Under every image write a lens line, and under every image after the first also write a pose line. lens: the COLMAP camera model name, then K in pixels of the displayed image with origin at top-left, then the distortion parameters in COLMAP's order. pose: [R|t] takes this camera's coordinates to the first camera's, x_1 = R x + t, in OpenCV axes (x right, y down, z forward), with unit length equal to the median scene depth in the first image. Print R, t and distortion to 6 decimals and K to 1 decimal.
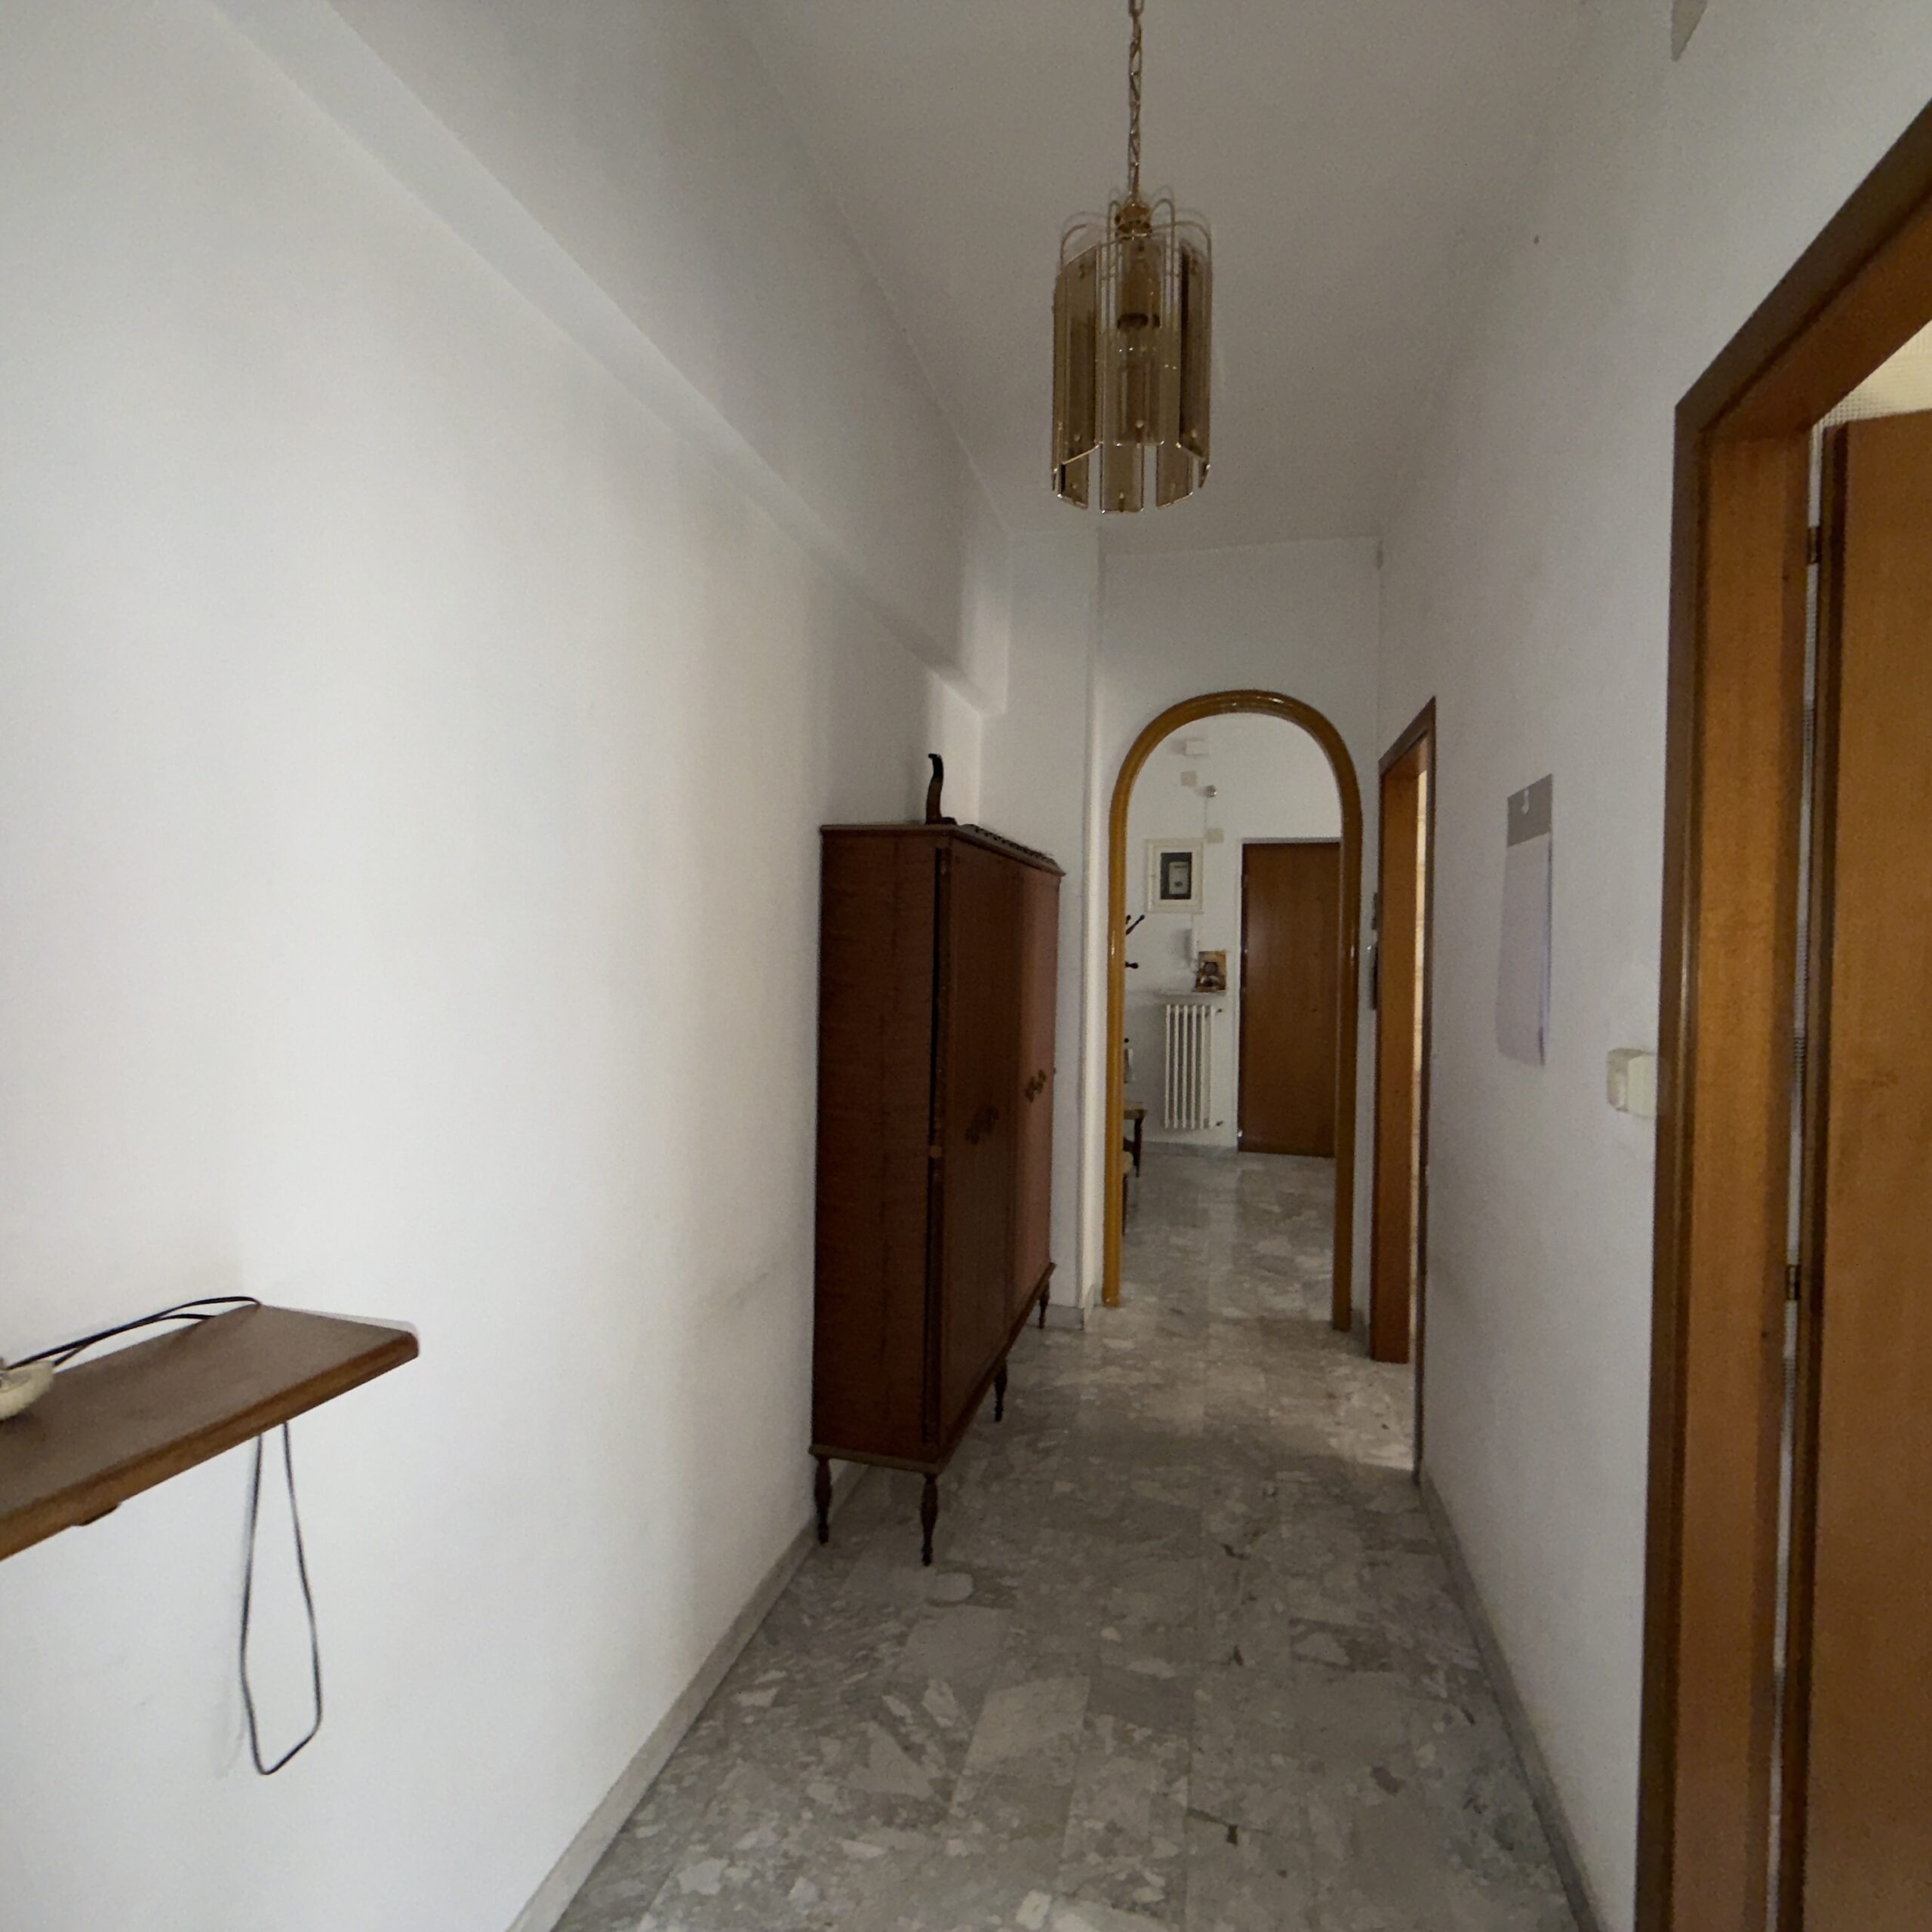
lens RADIAL K [[1024.4, 0, 966.9], [0, 1024.4, 976.8], [0, 0, 1]] dist [0.003193, -0.000862]
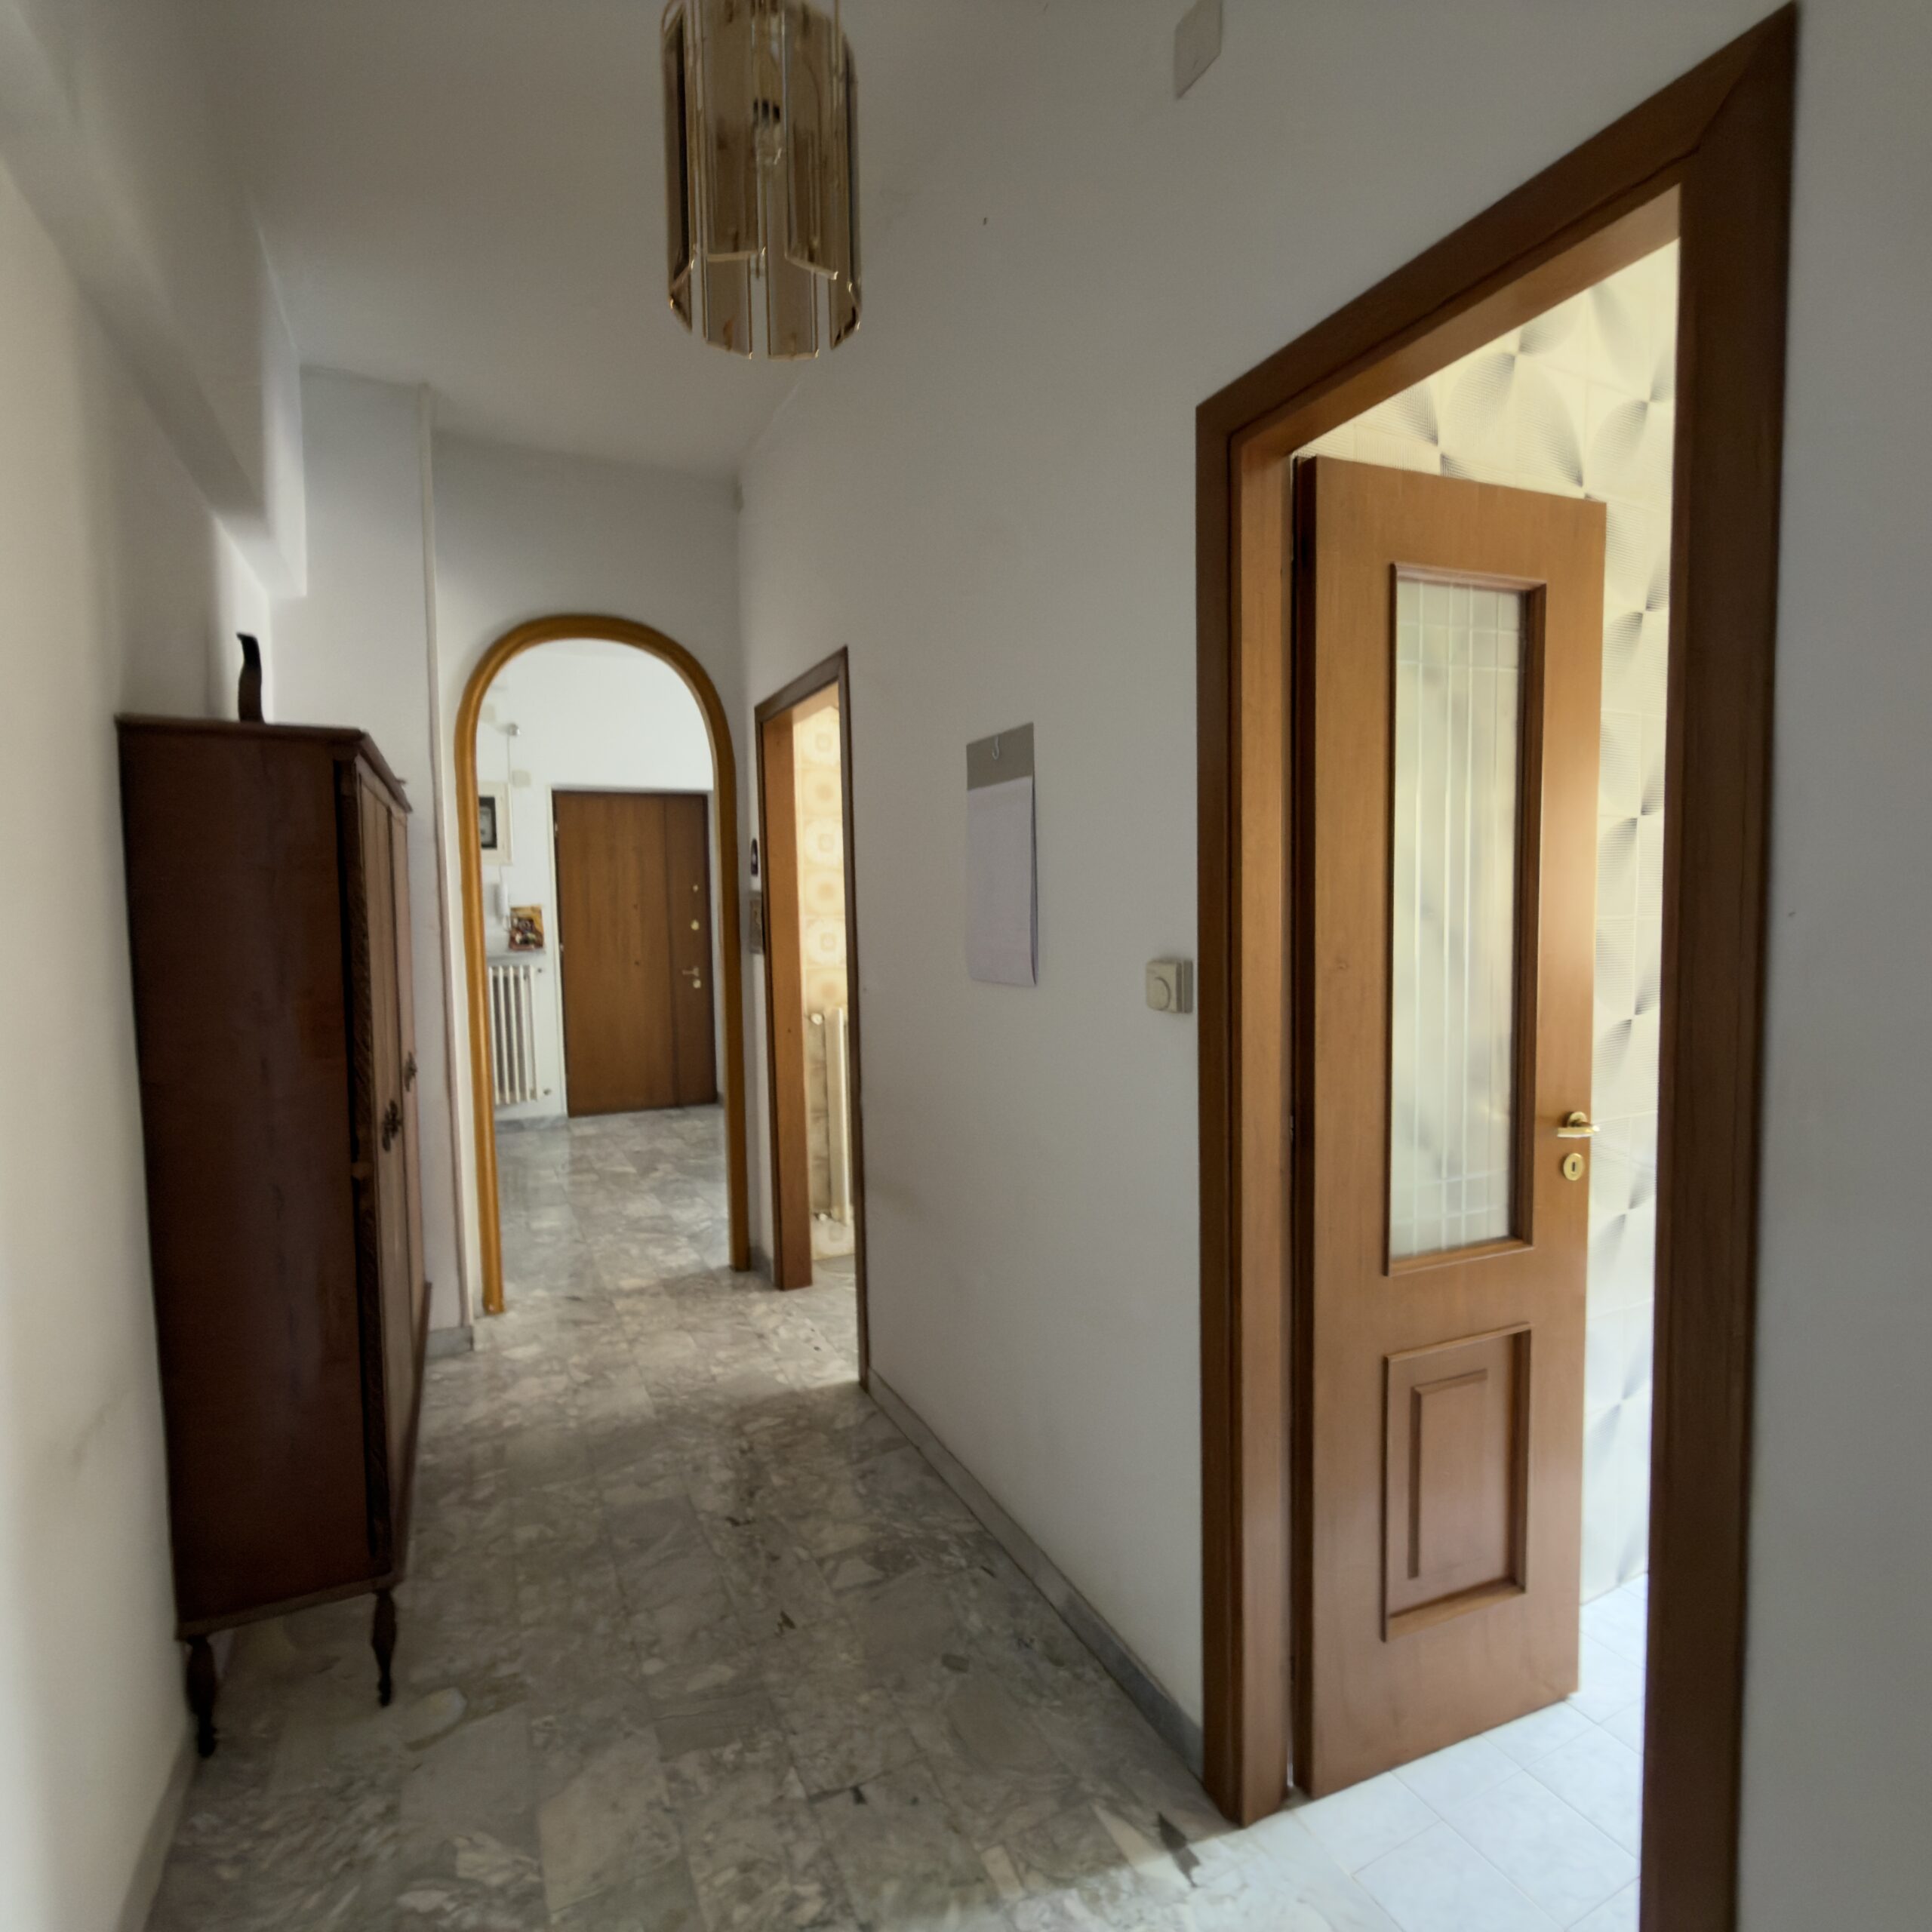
lens RADIAL K [[1023.7, 0, 969.4], [0, 1023.7, 974.2], [0, 0, 1]] dist [0.002639, -0.001098]
pose [[0.760861, -0.072225, 0.644883, -0.110469], [0.046711, 0.997305, 0.056584, 0.004624], [-0.647231, -0.012929, 0.762184, 0.096125]]
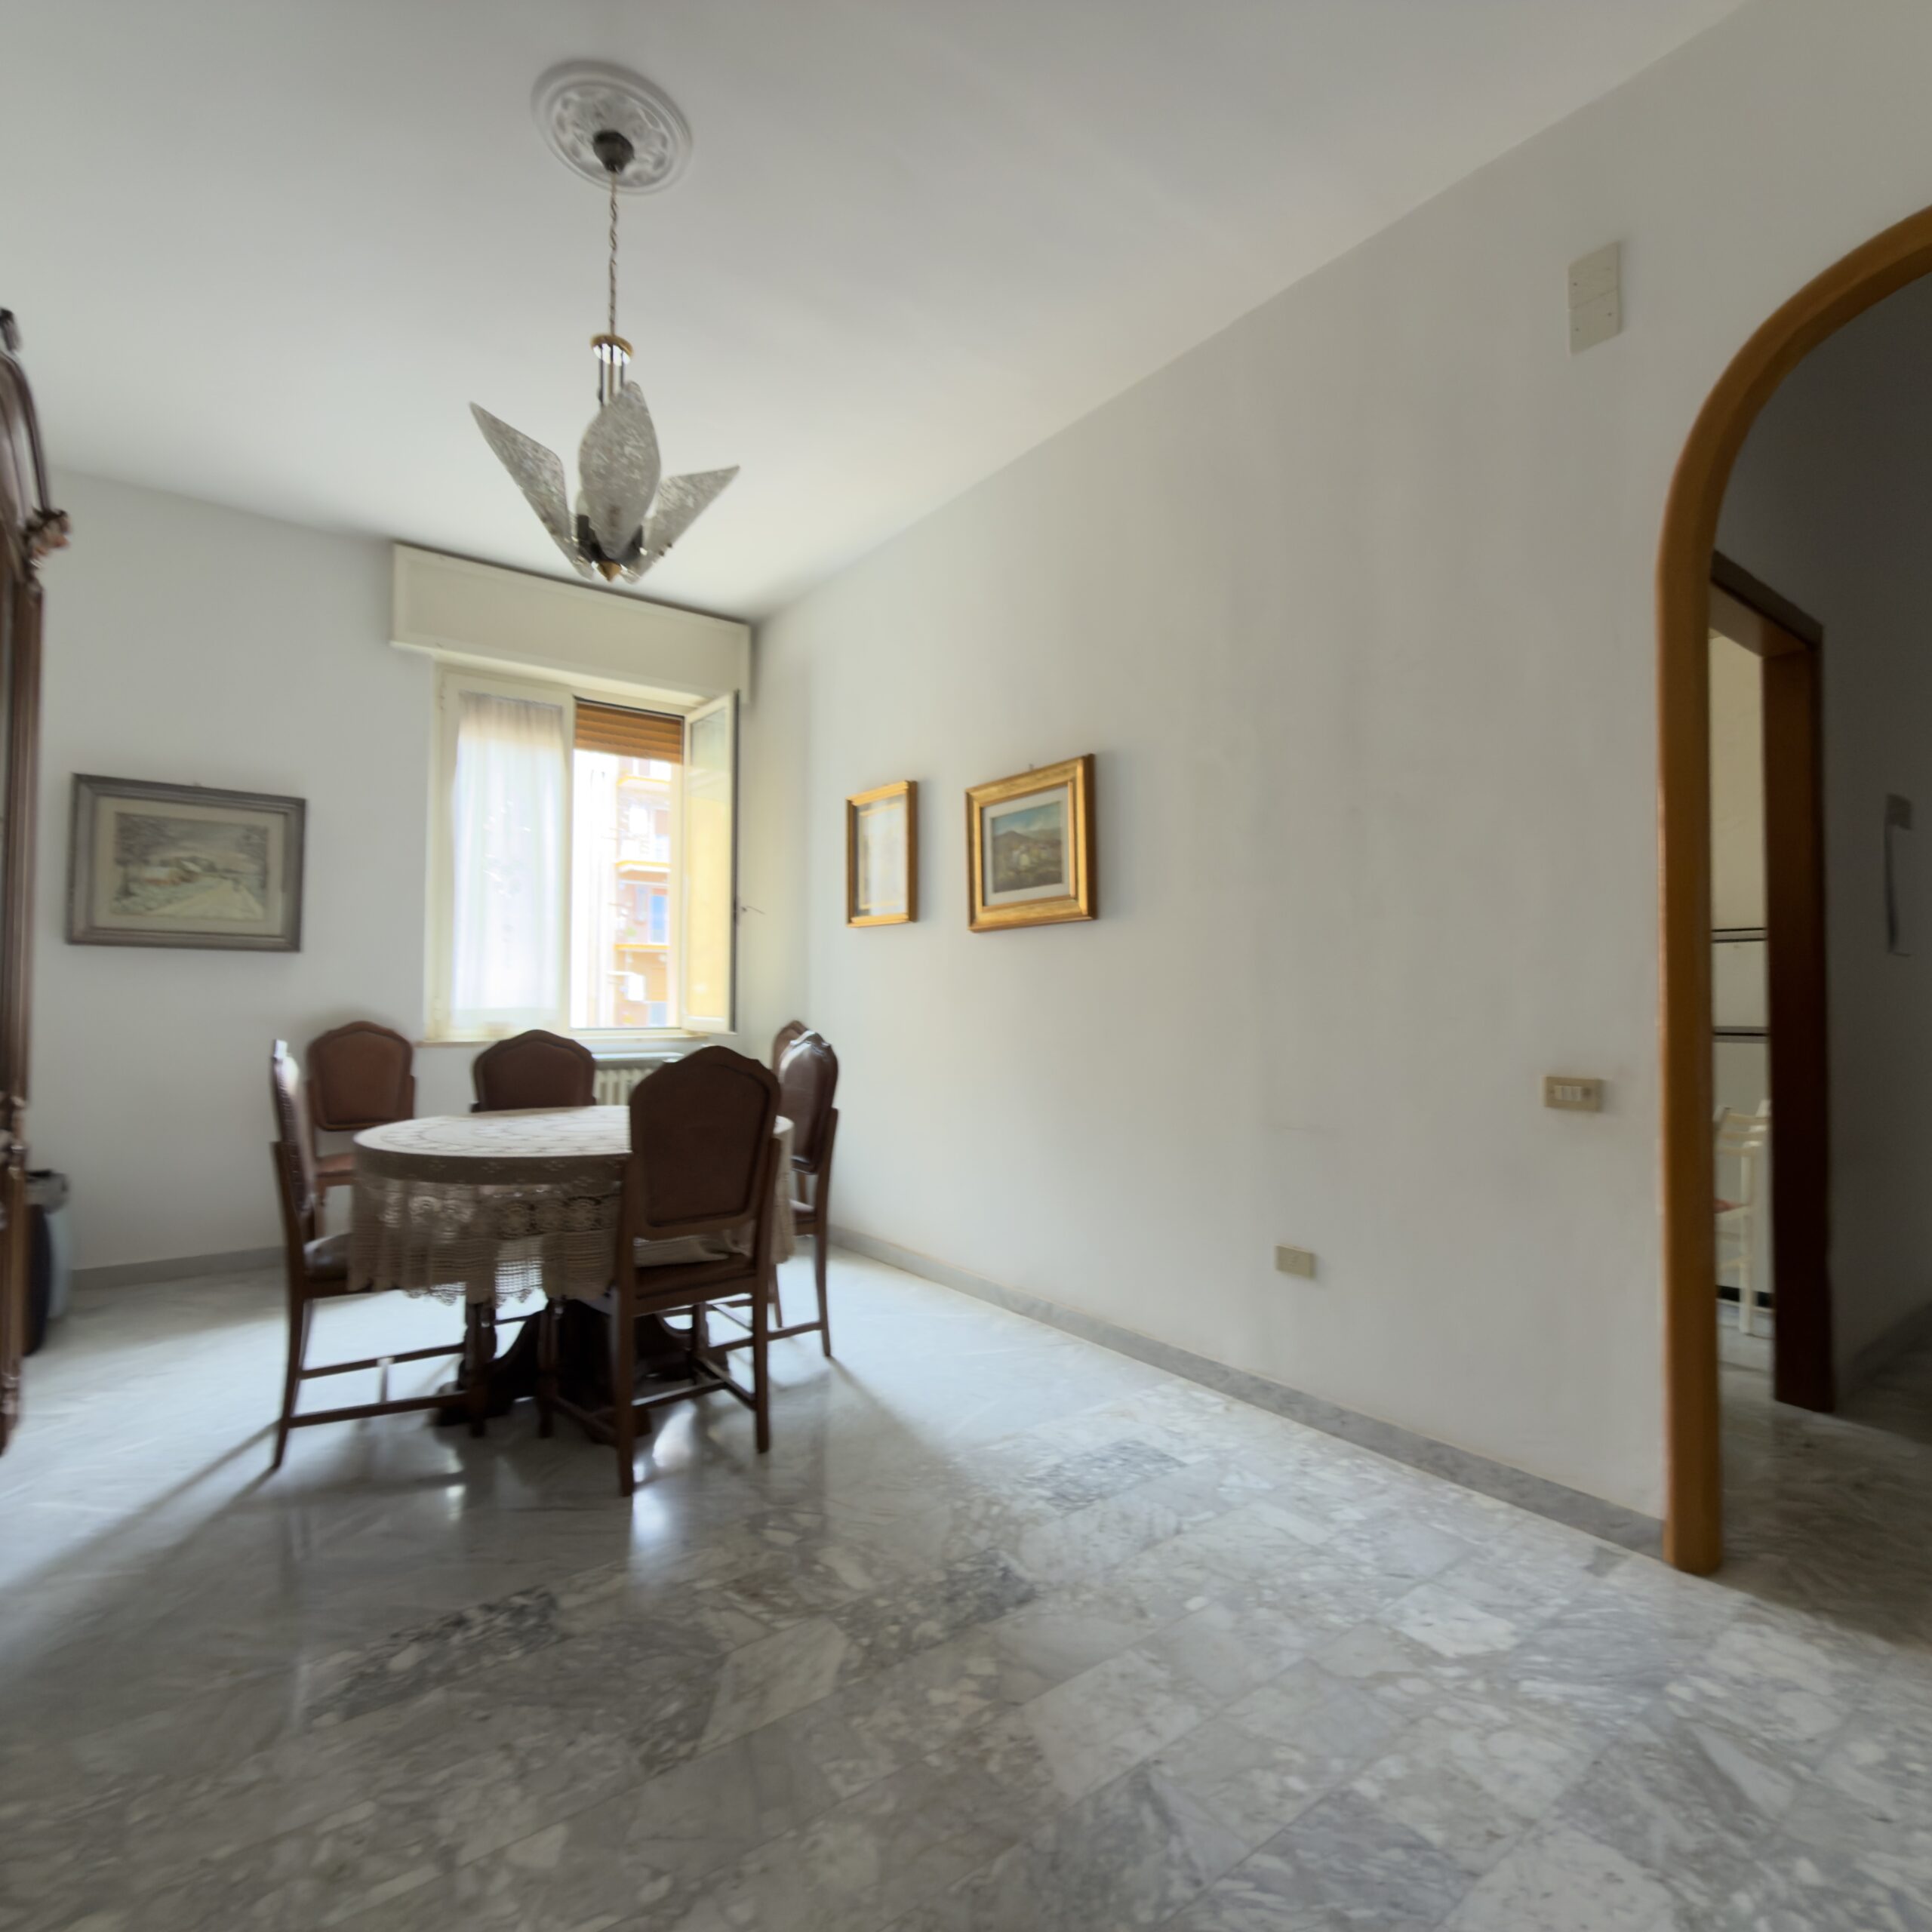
lens RADIAL K [[1025.9, 0, 964.1], [0, 1025.9, 971.8], [0, 0, 1]] dist [0.009312, -0.002732]
pose [[-0.774649, -0.000649, 0.632391, 0.370383], [0.003837, 0.999976, 0.005726, 0.049281], [-0.632380, 0.006863, -0.774628, 1.868220]]
